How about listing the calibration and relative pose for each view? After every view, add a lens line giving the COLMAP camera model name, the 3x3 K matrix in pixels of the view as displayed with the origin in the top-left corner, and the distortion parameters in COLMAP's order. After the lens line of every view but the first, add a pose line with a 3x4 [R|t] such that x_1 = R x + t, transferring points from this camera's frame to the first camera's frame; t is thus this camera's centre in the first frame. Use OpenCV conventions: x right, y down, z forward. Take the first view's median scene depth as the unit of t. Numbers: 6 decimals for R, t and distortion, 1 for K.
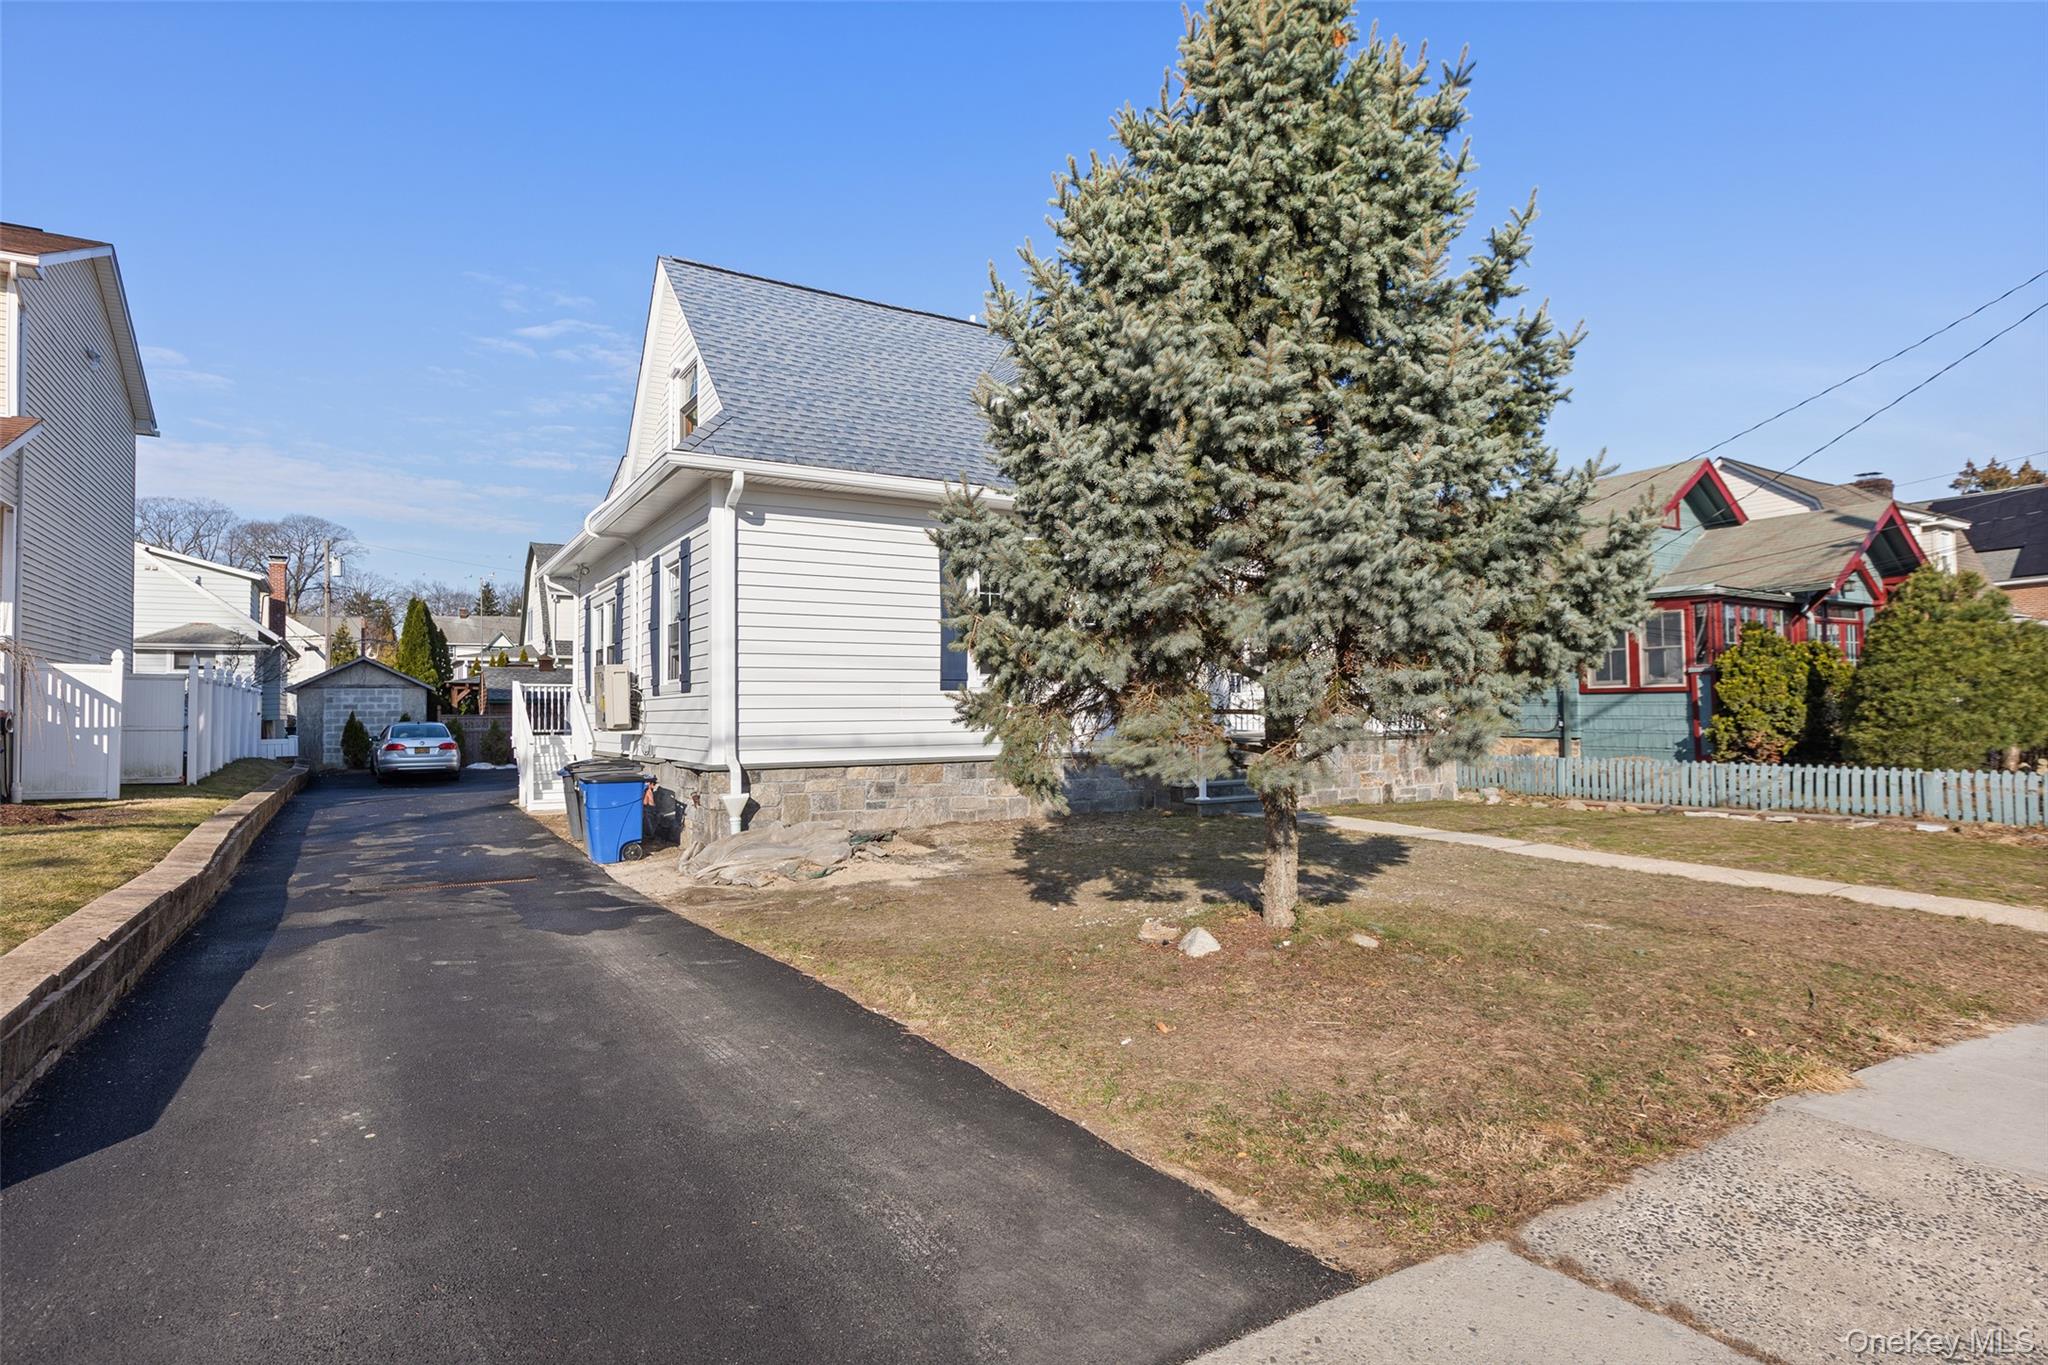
lens RADIAL K [[1093.7, 0, 1024.0], [0, 1093.7, 682.5], [0, 0, 1]] dist [0.000587, 0.000033]
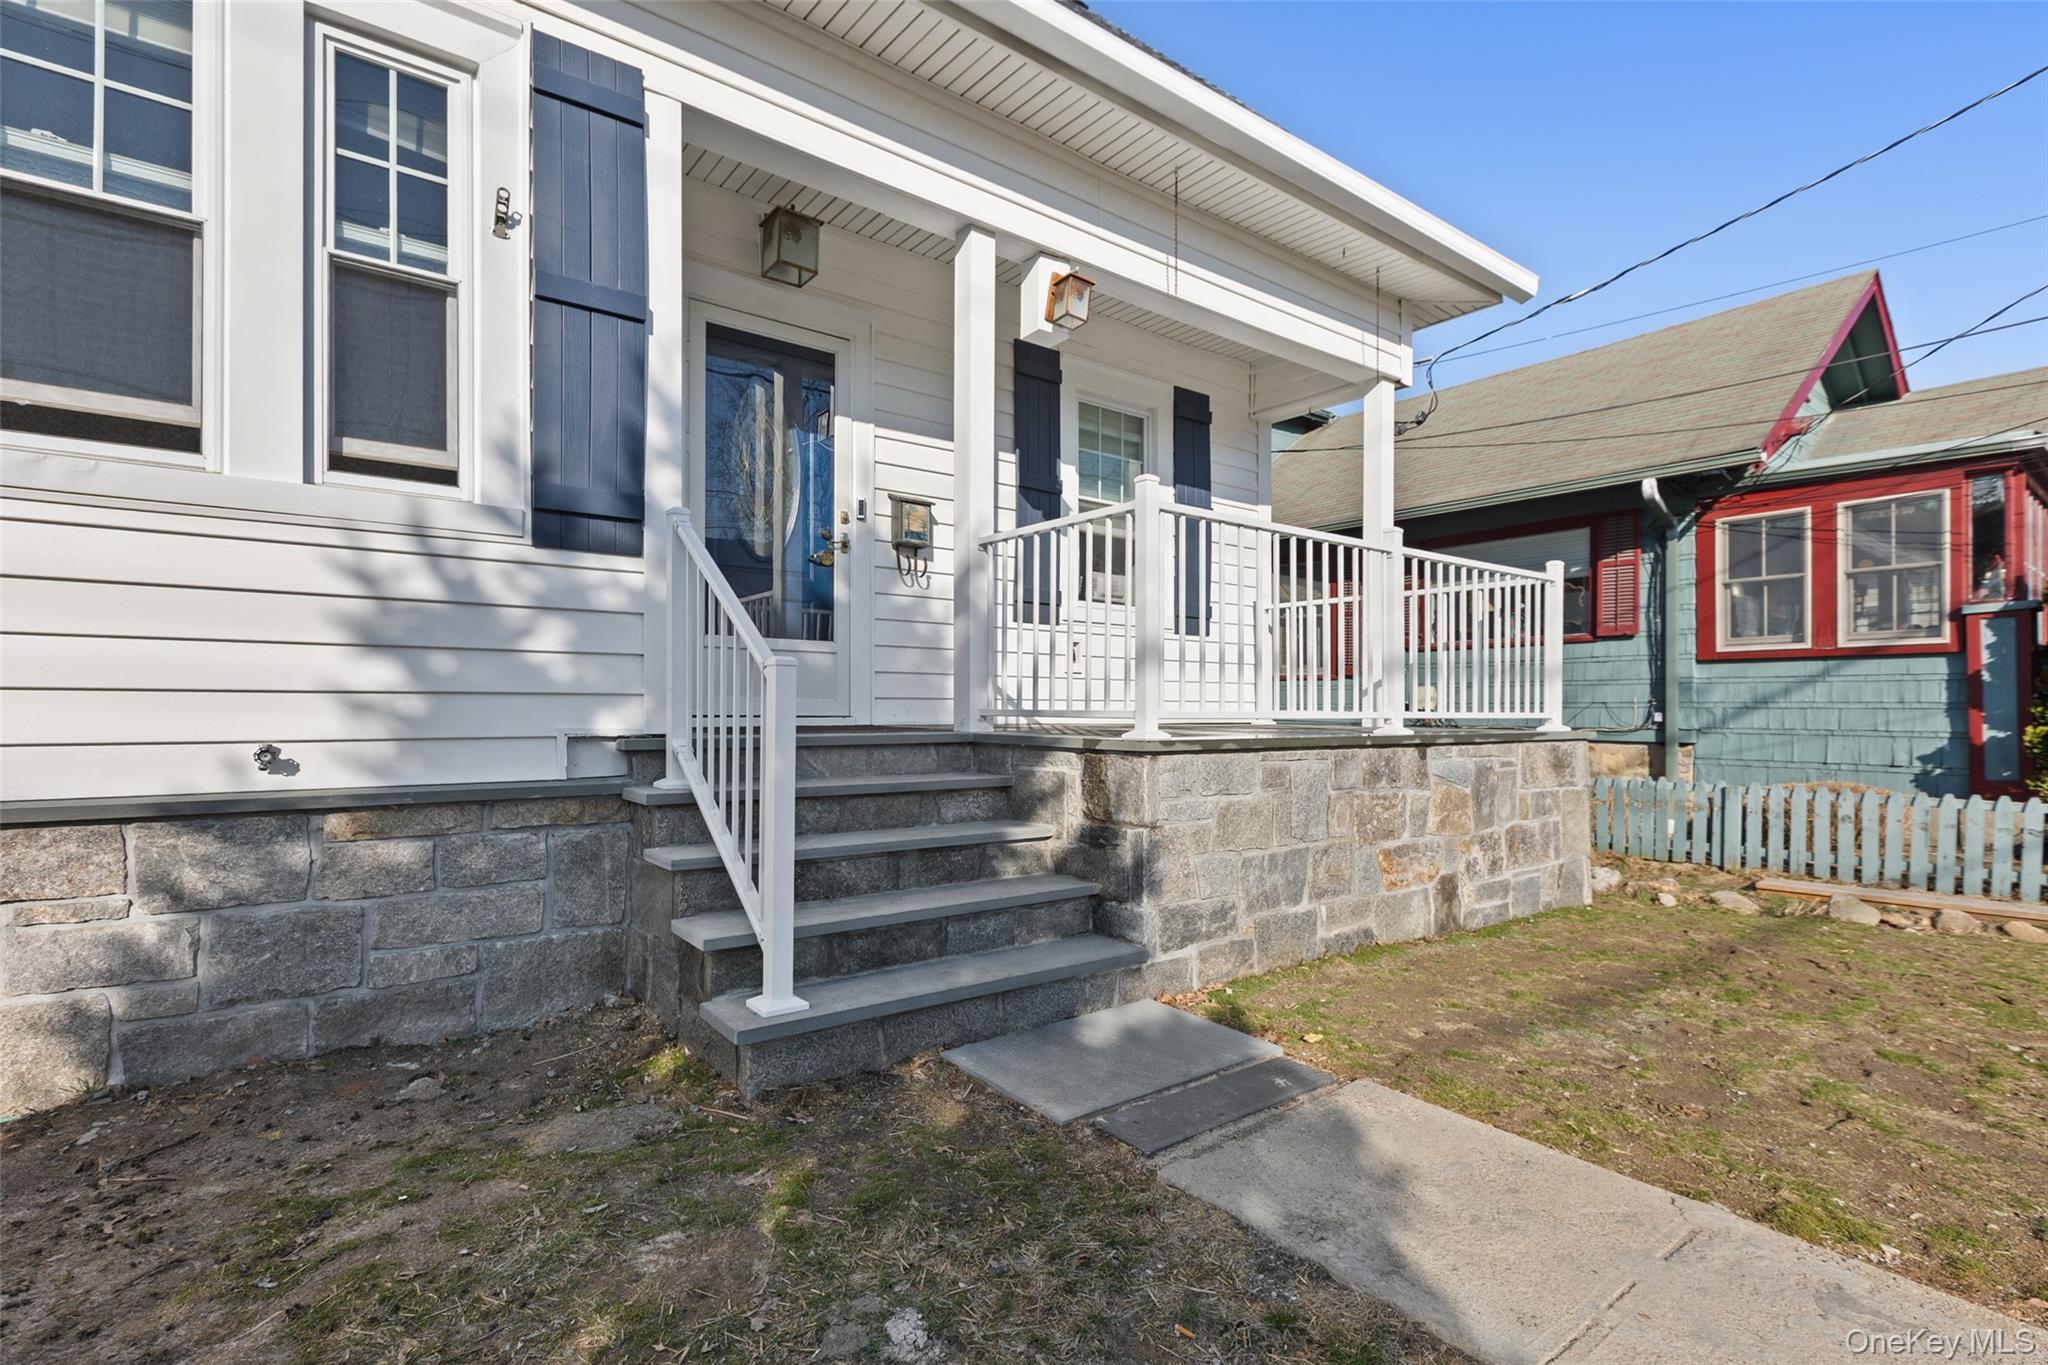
lens RADIAL K [[948.4, 0, 1013.2], [0, 948.4, 696.2], [0, 0, 1]] dist [-0.000806, 0.001796]
pose [[0.997512, 0.007588, 0.070083, 0.197046], [-0.007315, 0.999965, -0.004147, 0.043794], [-0.070112, 0.003624, 0.997533, 0.798993]]
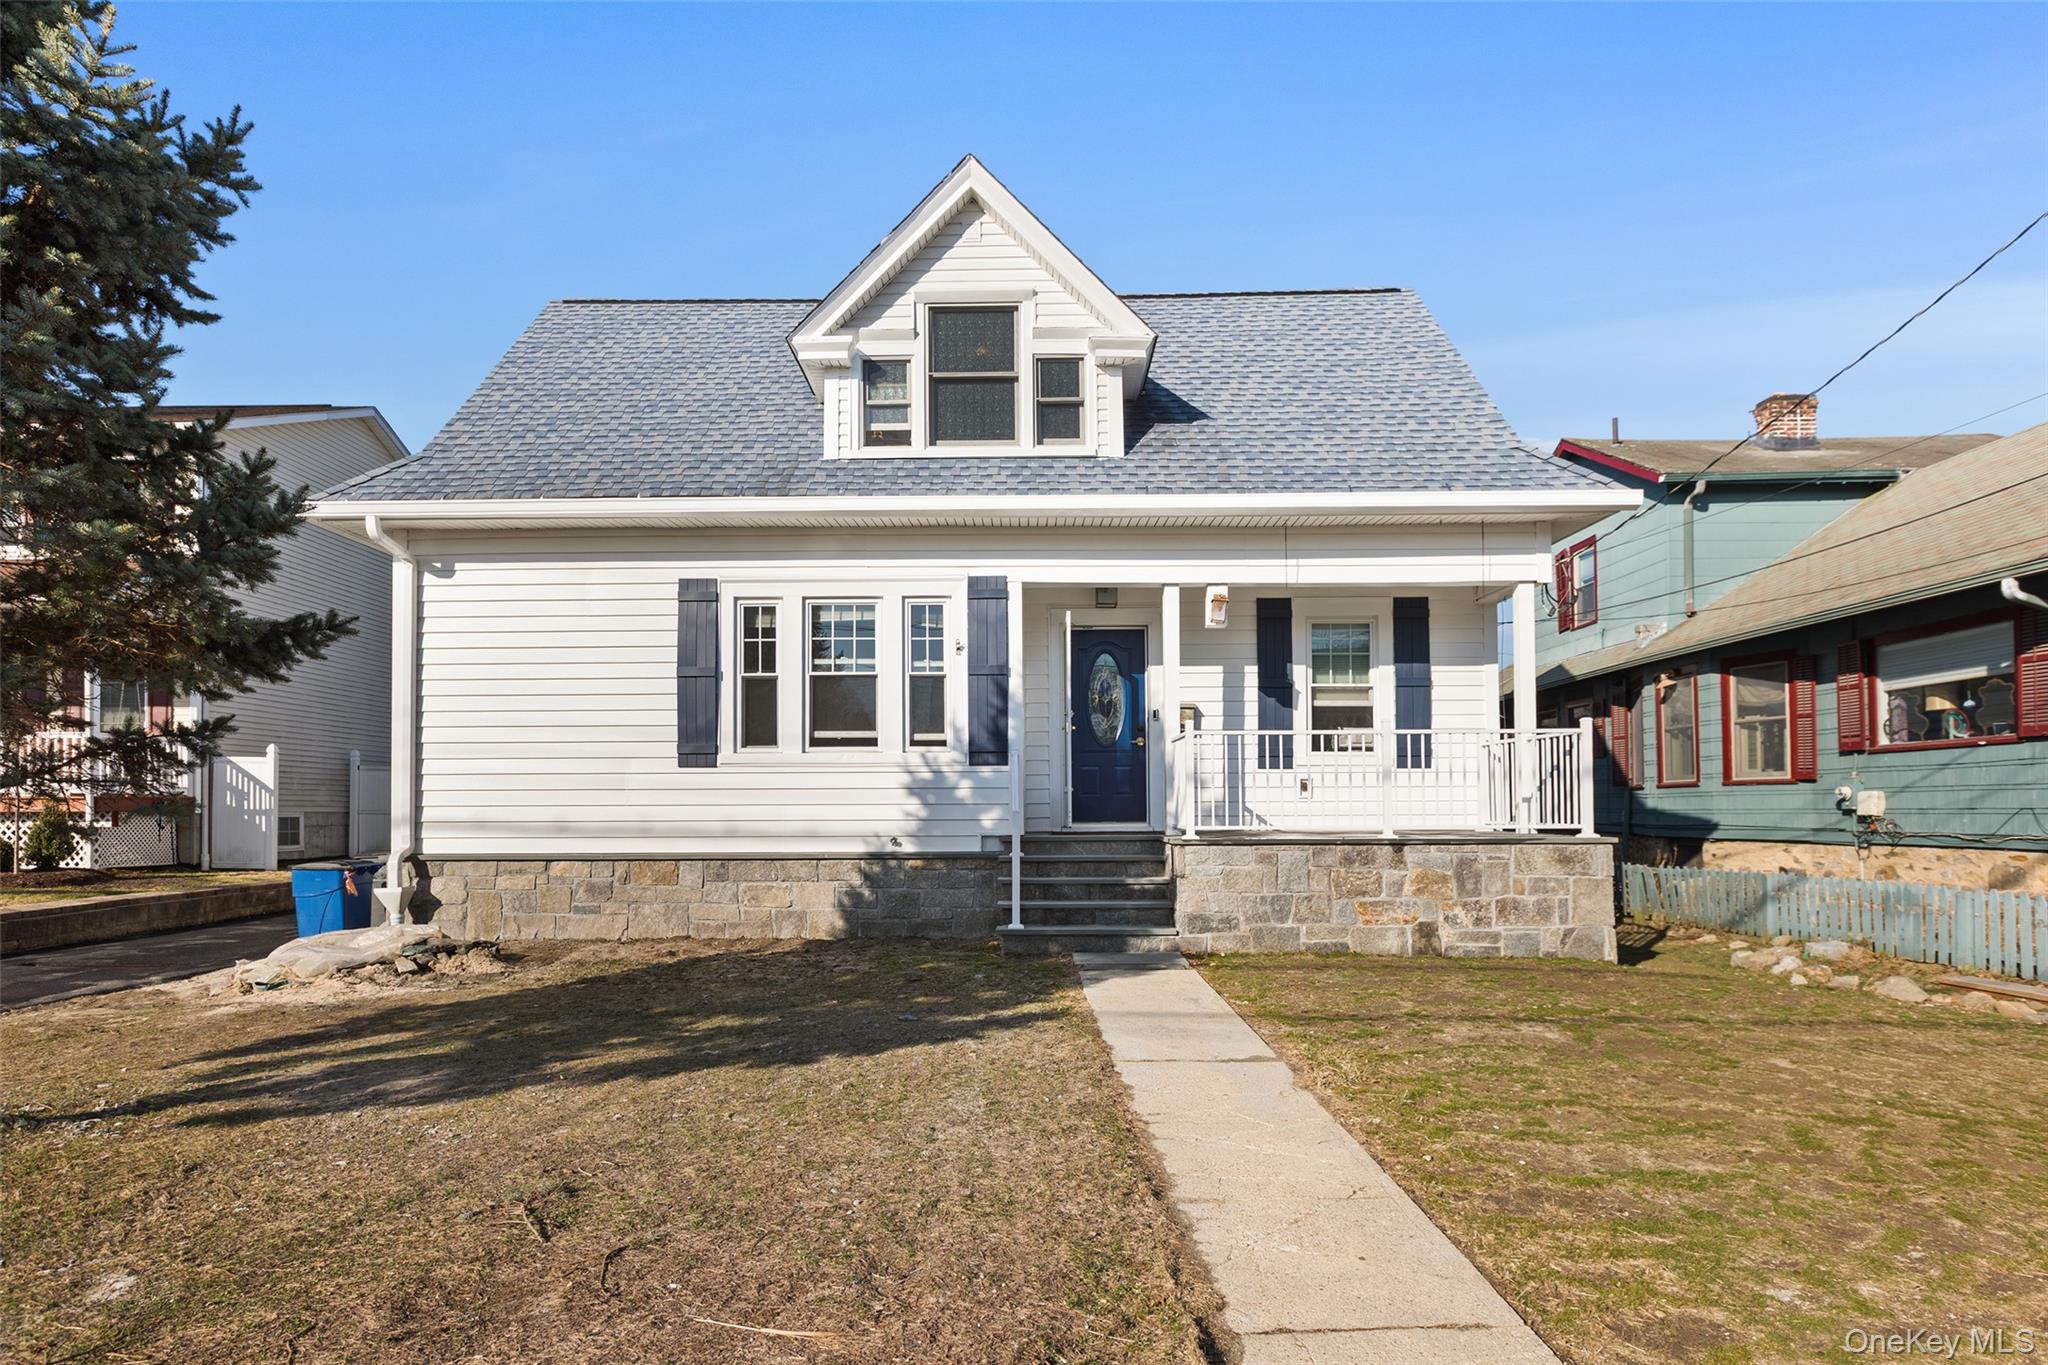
lens RADIAL K [[1104.1, 0, 1080.4], [0, 1104.1, 750.6], [0, 0, 1]] dist [0.003940, 0.000115]
pose [[0.844138, -0.023155, -0.535626, 0.553348], [0.009020, 0.999539, -0.028994, 0.019562], [0.536050, 0.019644, 0.843957, 0.455193]]
